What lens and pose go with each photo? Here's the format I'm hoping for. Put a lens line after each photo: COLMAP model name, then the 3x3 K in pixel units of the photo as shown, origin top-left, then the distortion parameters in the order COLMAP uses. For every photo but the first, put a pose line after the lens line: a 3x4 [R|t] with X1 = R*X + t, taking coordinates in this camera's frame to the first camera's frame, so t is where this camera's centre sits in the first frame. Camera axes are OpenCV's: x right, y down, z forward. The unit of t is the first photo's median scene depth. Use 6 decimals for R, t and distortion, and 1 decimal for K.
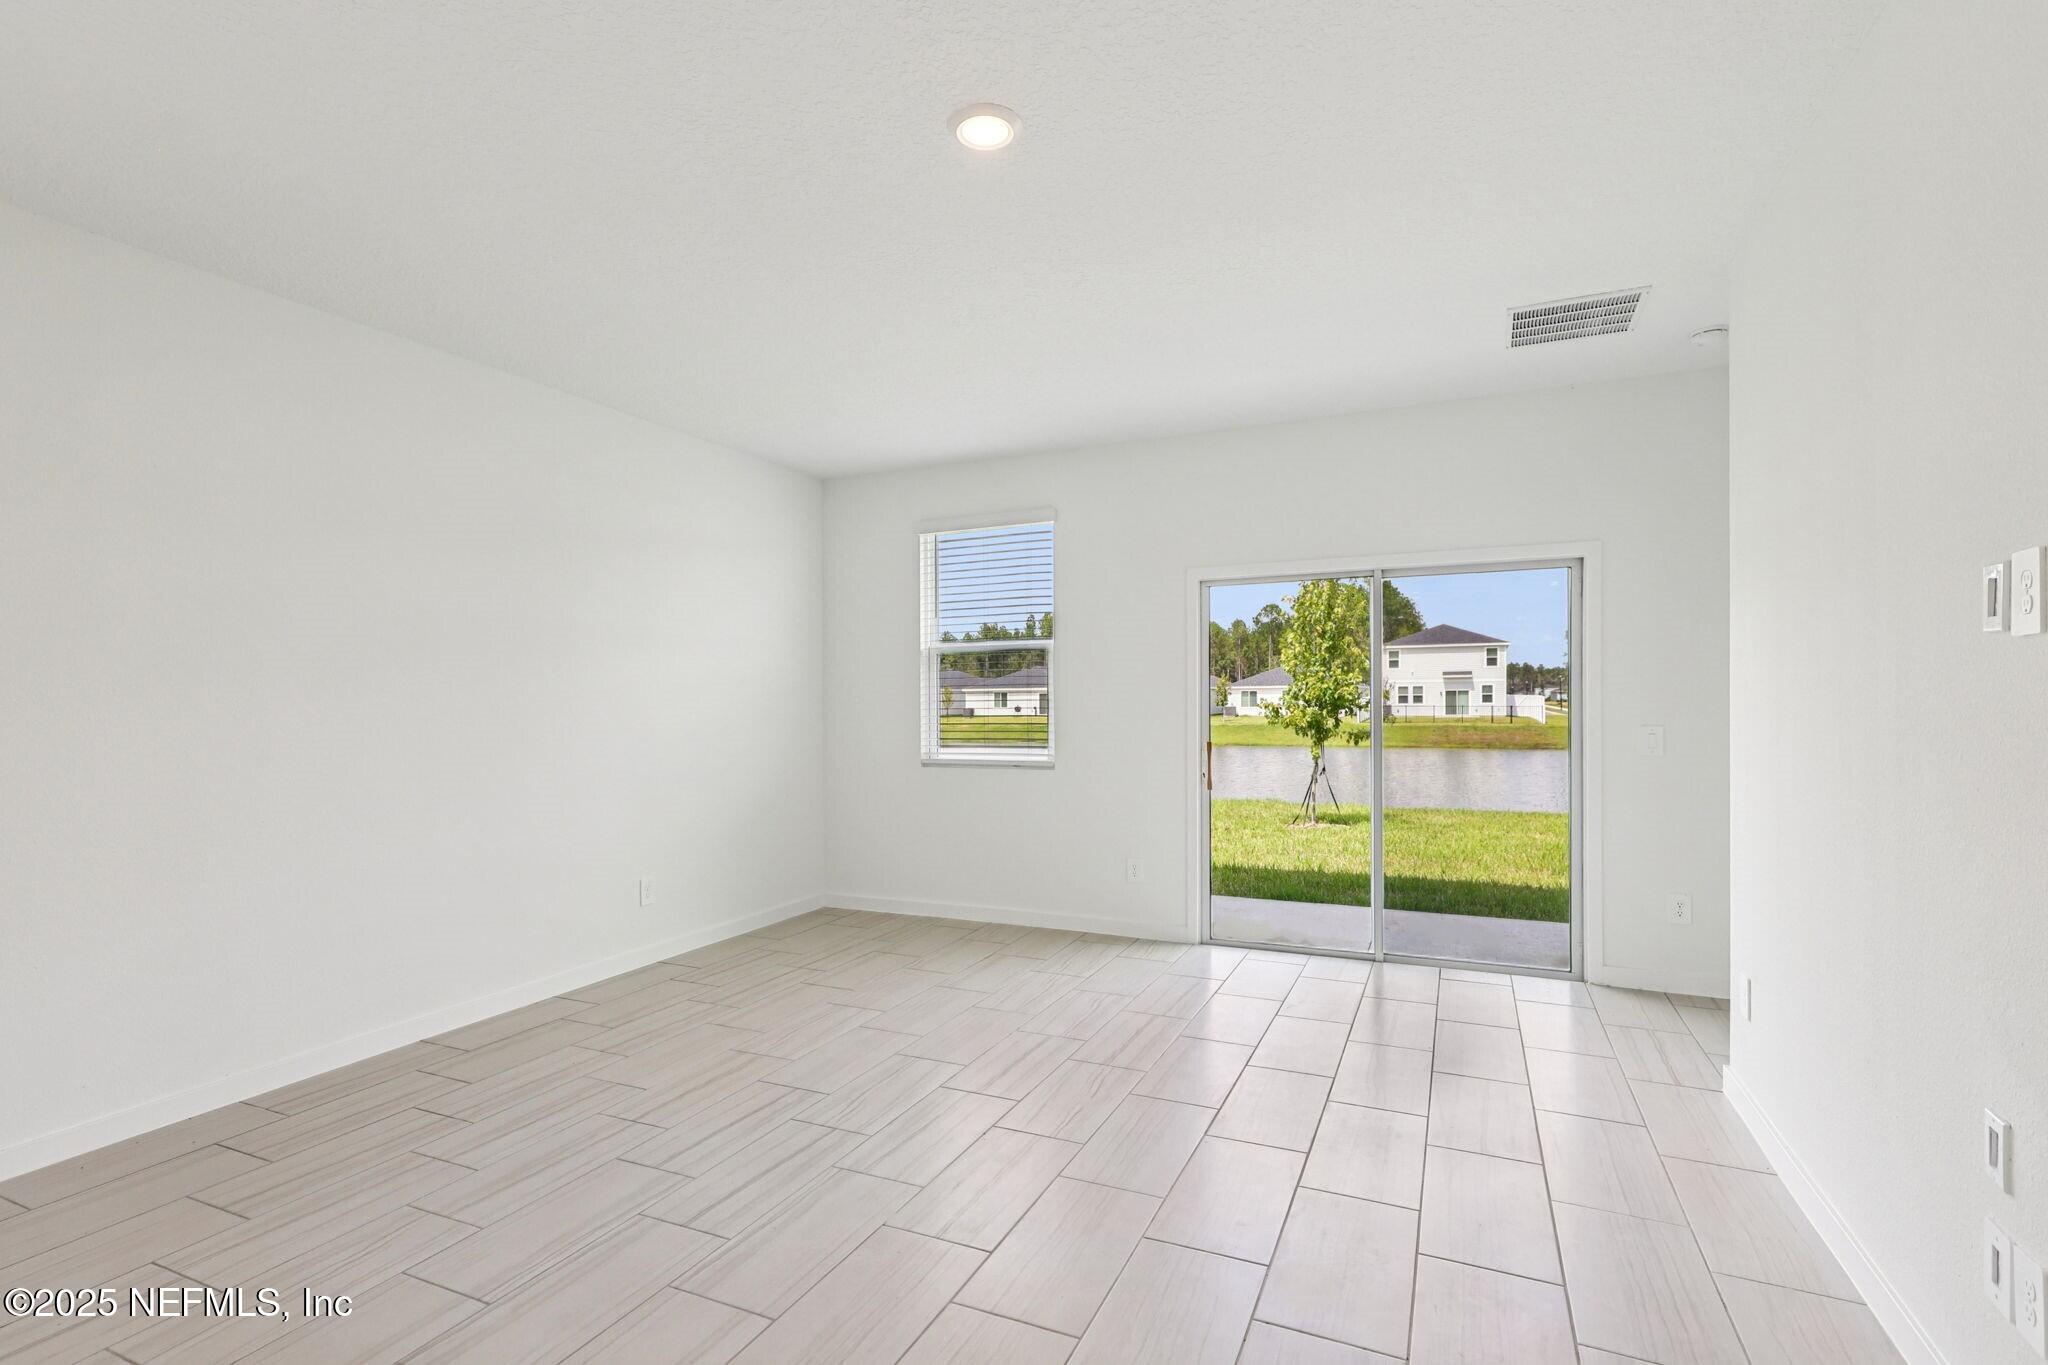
lens RADIAL K [[946.2, 0, 1027.5], [0, 946.2, 696.2], [0, 0, 1]] dist [0.031594, 0.000144]
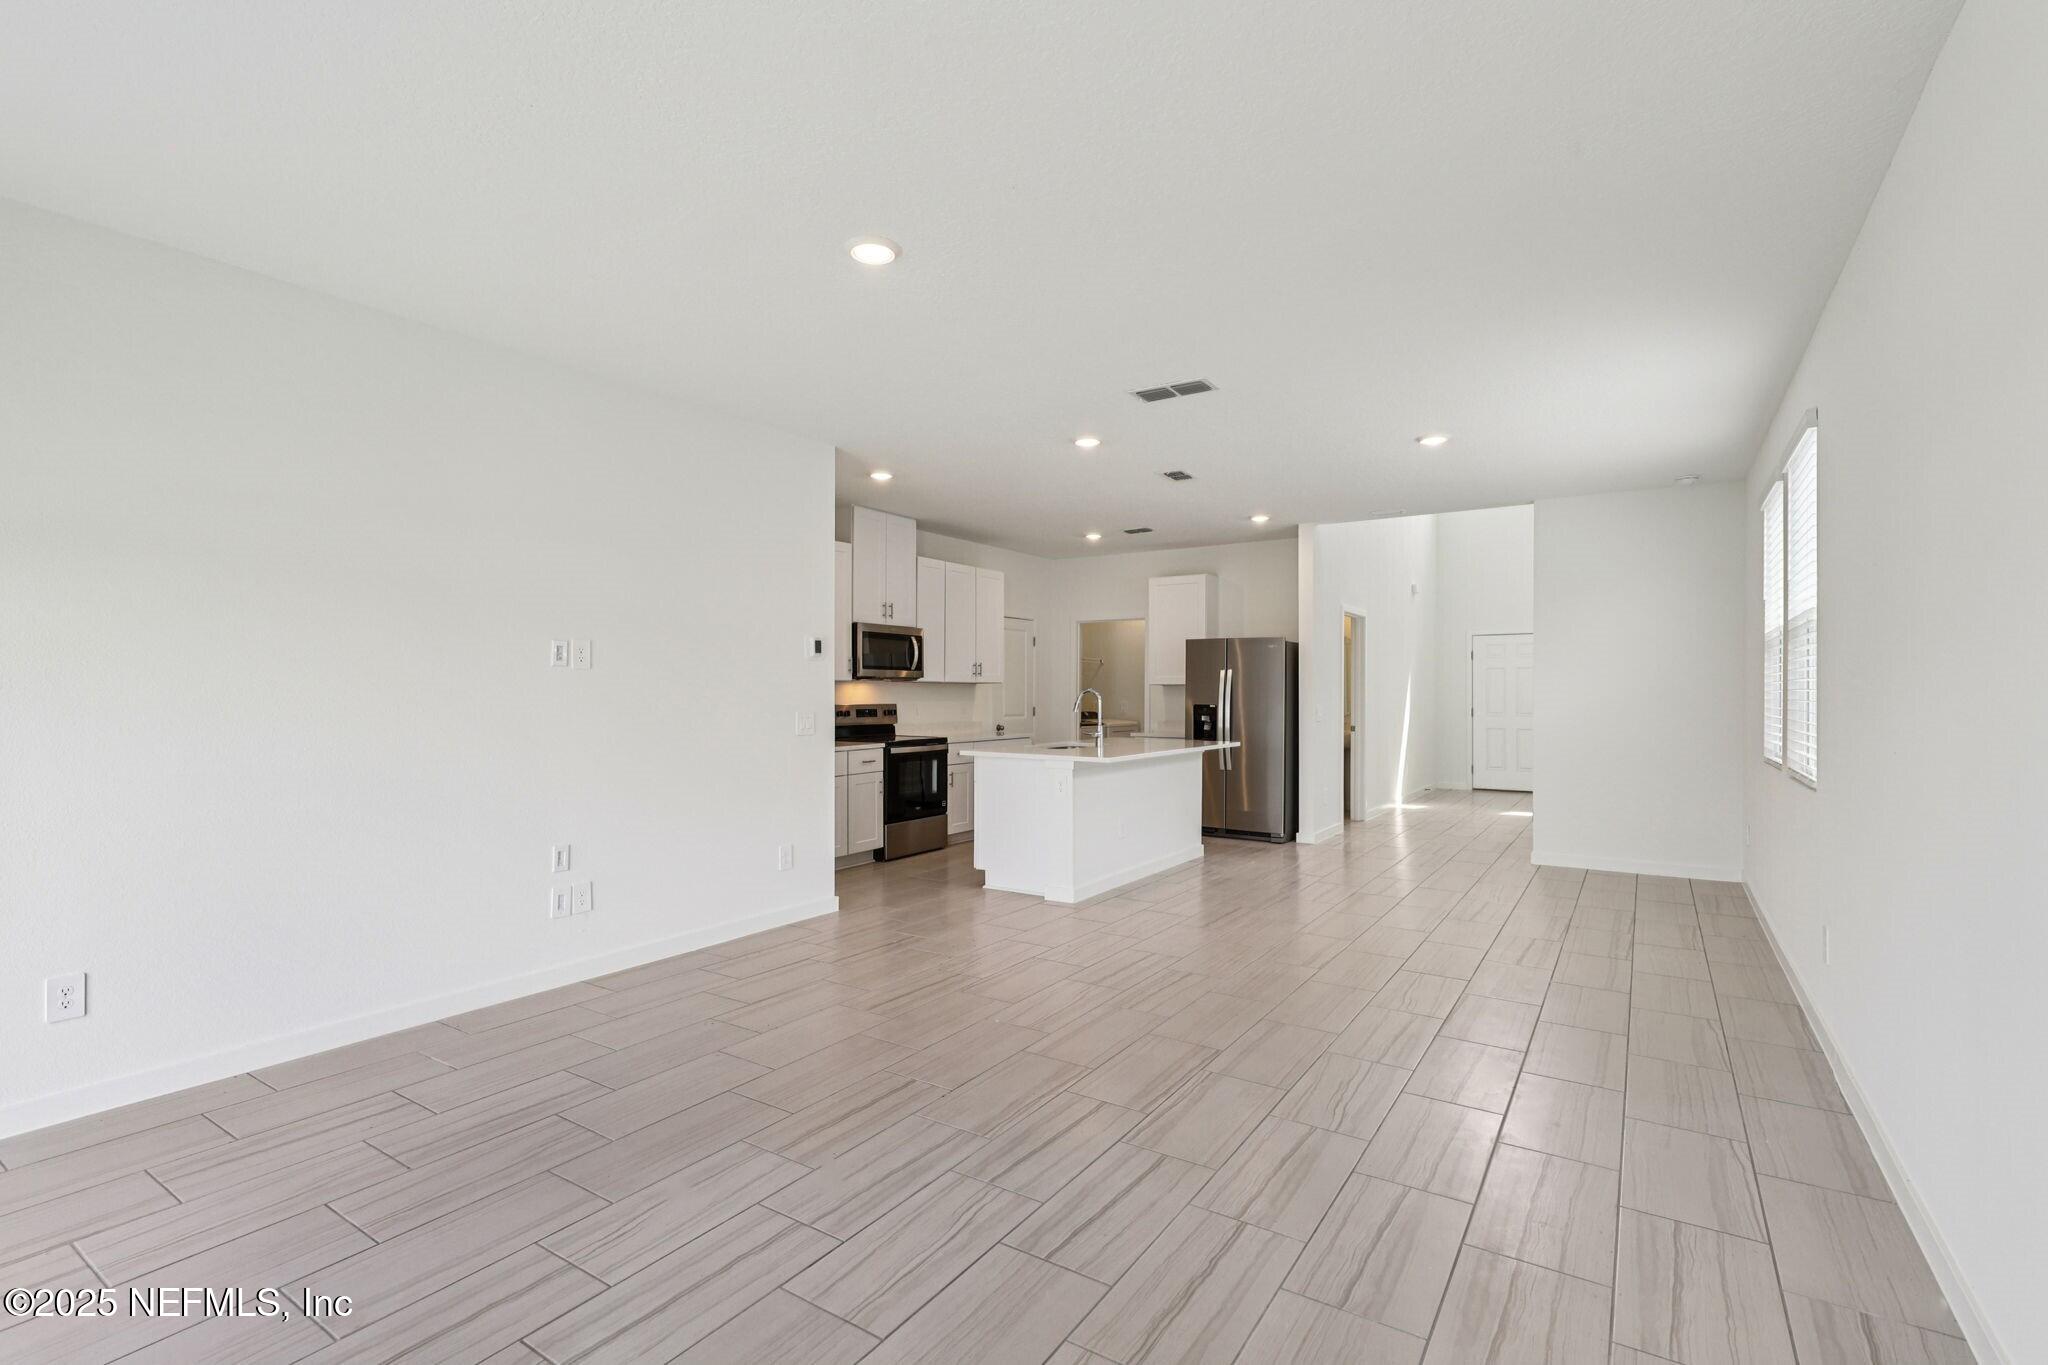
lens RADIAL K [[946.2, 0, 1027.5], [0, 946.2, 696.2], [0, 0, 1]] dist [0.031594, 0.000144]
pose [[-0.989189, 0.003728, 0.146602, -0.350897], [0.002610, 0.999966, -0.007816, 0.018204], [-0.146626, -0.007349, -0.989165, 1.786602]]
